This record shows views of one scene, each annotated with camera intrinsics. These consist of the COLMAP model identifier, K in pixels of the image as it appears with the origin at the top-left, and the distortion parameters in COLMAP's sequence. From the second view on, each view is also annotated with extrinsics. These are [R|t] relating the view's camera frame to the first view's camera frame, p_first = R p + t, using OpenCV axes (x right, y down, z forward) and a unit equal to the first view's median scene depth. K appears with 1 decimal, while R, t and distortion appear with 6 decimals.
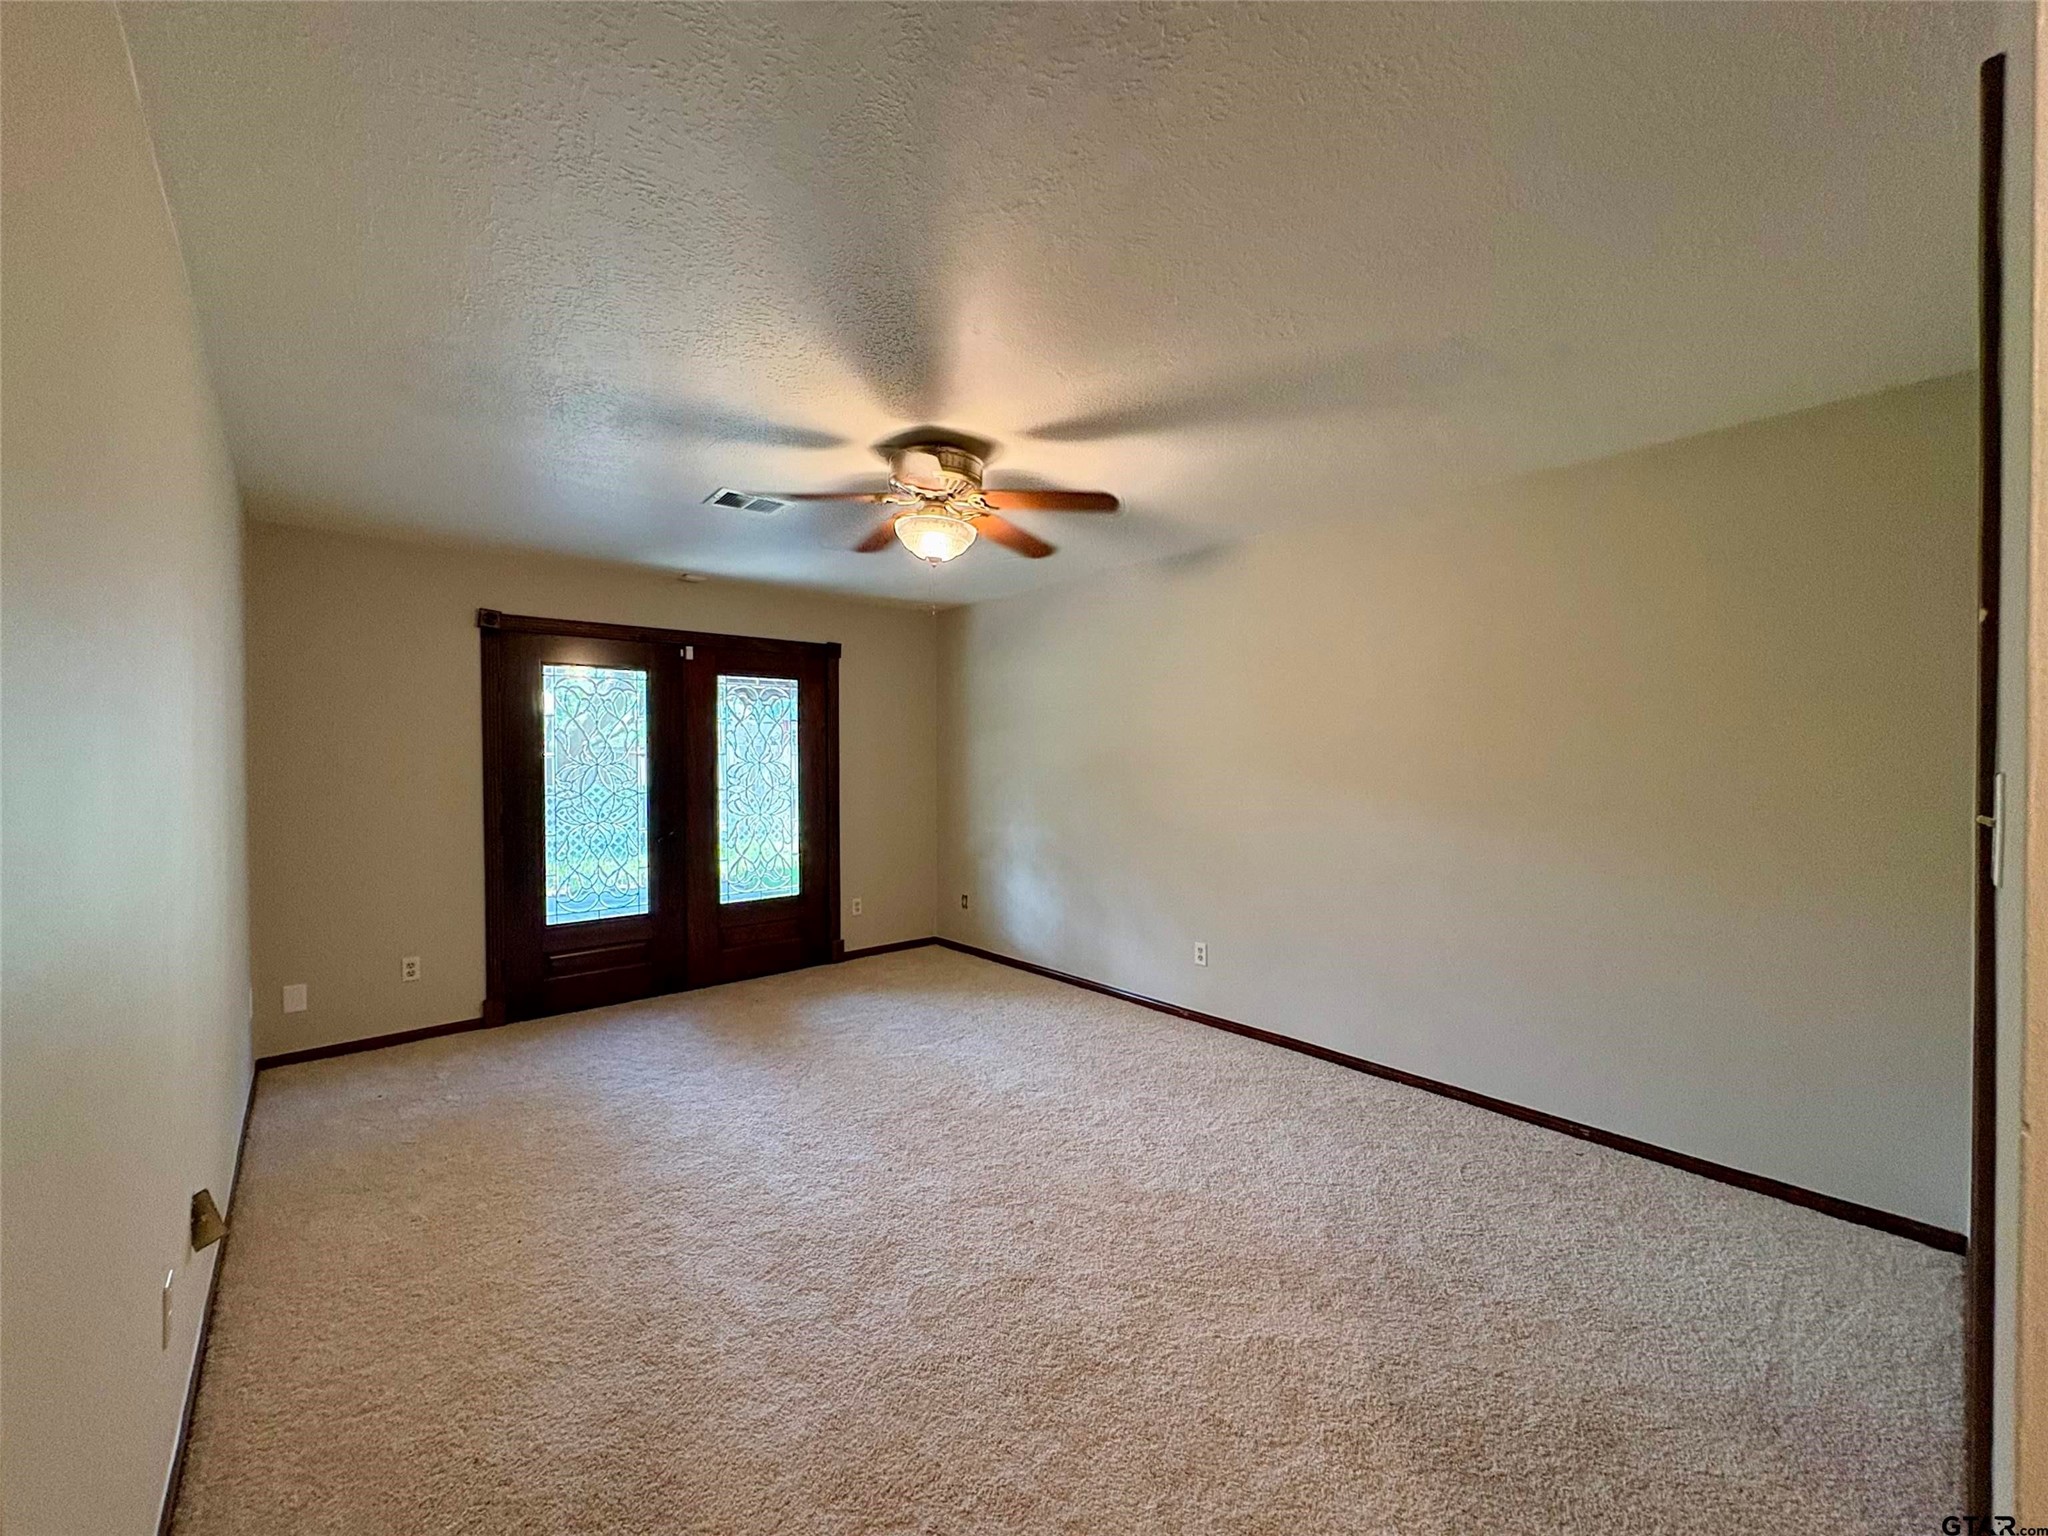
lens RADIAL K [[821.4, 0, 1014.0], [0, 821.4, 747.5], [0, 0, 1]] dist [0.002266, -0.000162]
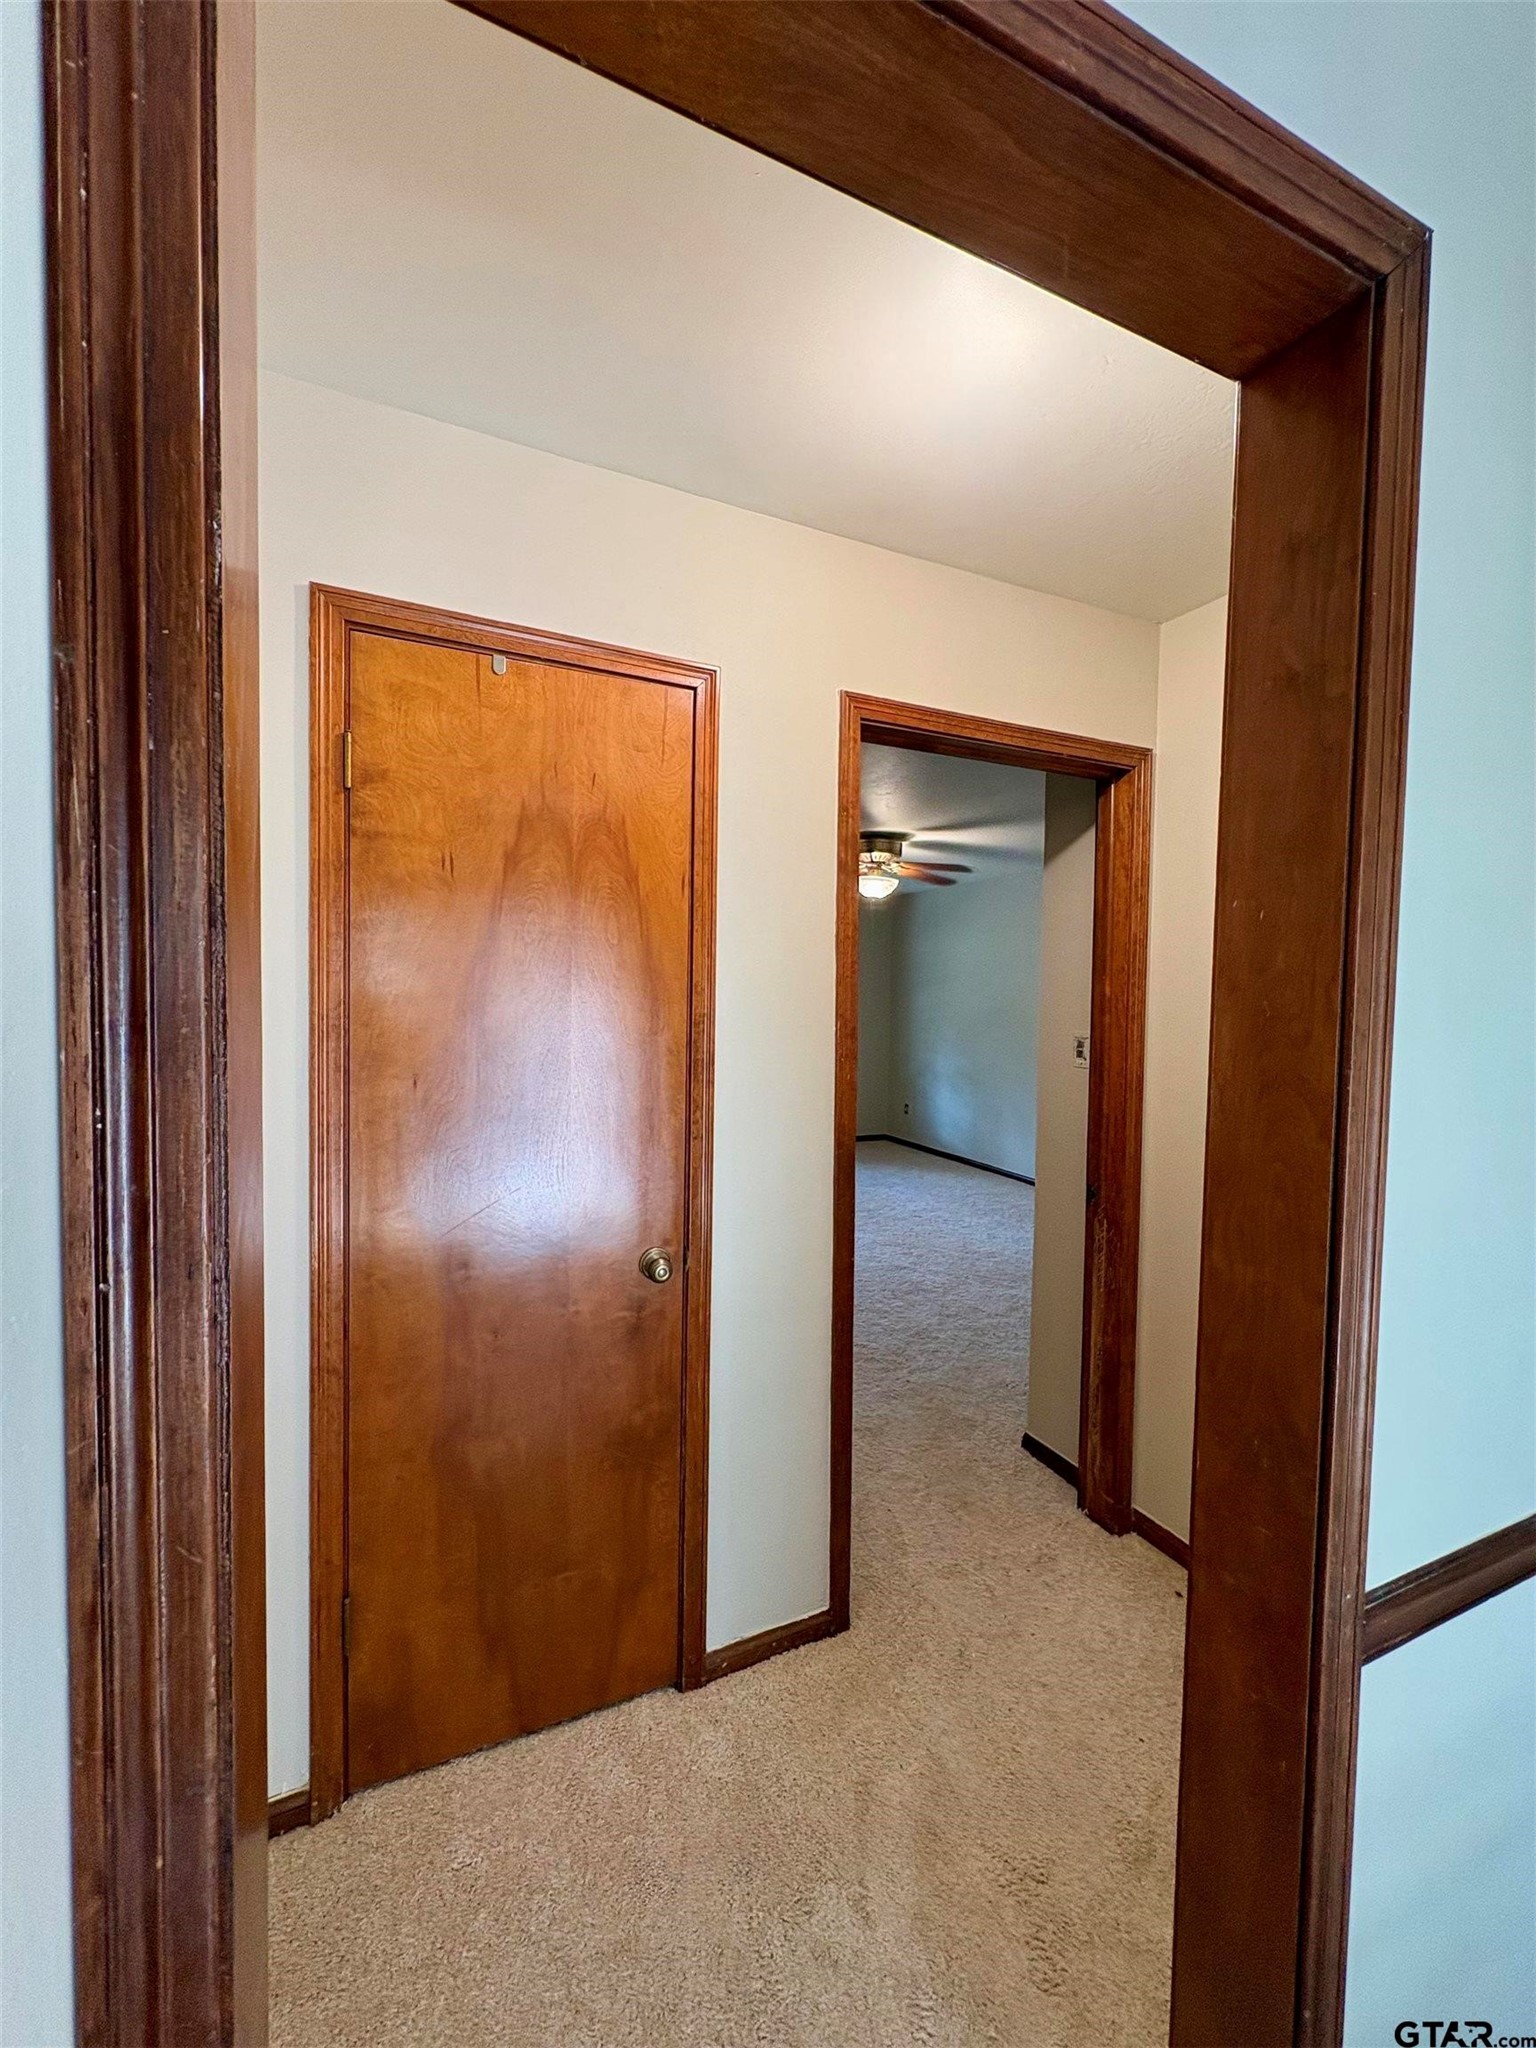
lens RADIAL K [[821.4, 0, 771.3], [0, 821.4, 1016.2], [0, 0, 1]] dist [0.002266, -0.000162]
pose [[0.962628, 0.026504, -0.269527, 0.134765], [-0.017330, 0.999189, 0.036359, -0.025541], [0.270272, -0.030329, 0.962306, -0.595184]]
